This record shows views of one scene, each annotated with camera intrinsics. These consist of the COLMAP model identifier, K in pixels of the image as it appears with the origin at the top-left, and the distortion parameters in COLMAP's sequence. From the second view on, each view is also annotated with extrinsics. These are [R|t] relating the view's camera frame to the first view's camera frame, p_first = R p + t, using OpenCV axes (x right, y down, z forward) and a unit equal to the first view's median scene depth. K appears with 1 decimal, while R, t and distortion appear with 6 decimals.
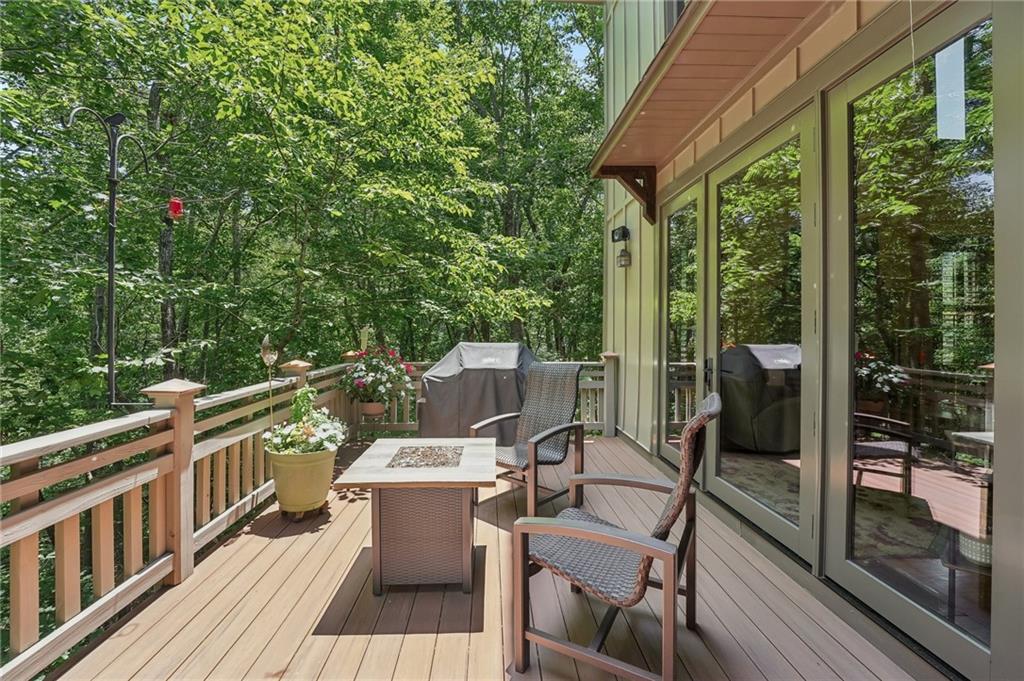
lens RADIAL K [[425.5, 0, 513.0], [0, 425.5, 331.3], [0, 0, 1]] dist [-0.015712, 0.000556]
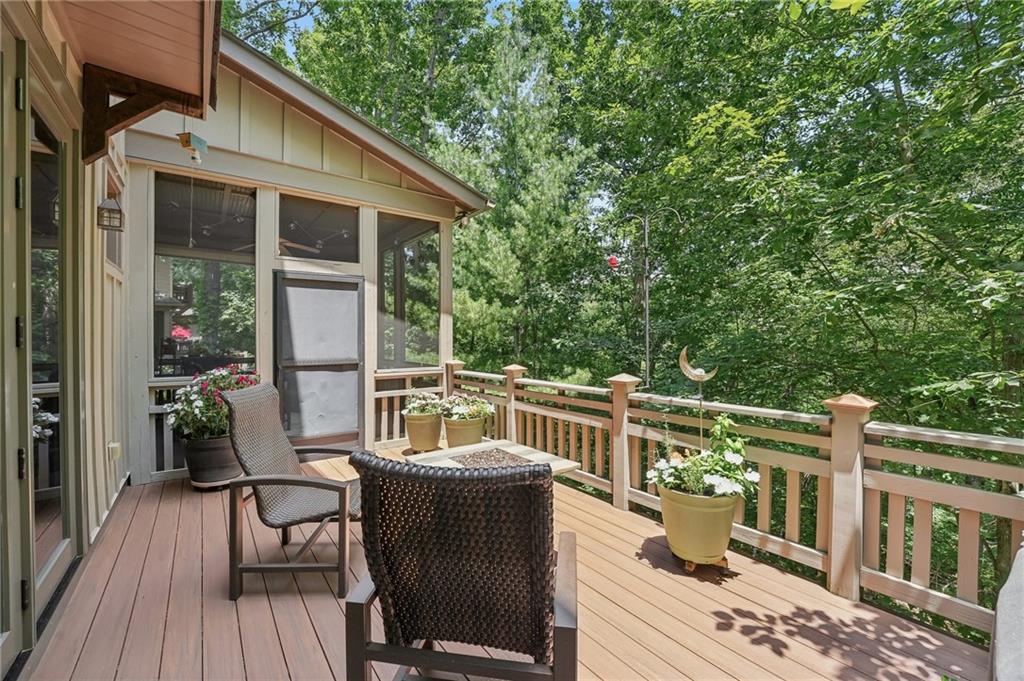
lens RADIAL K [[419.1, 0, 511.2], [0, 419.1, 341.1], [0, 0, 1]] dist [0.000629, 0.000425]
pose [[-0.854496, 0.002087, -0.519454, 0.310423], [-0.002225, 0.999968, 0.007678, -0.015316], [0.519454, 0.007716, -0.854464, 2.003670]]
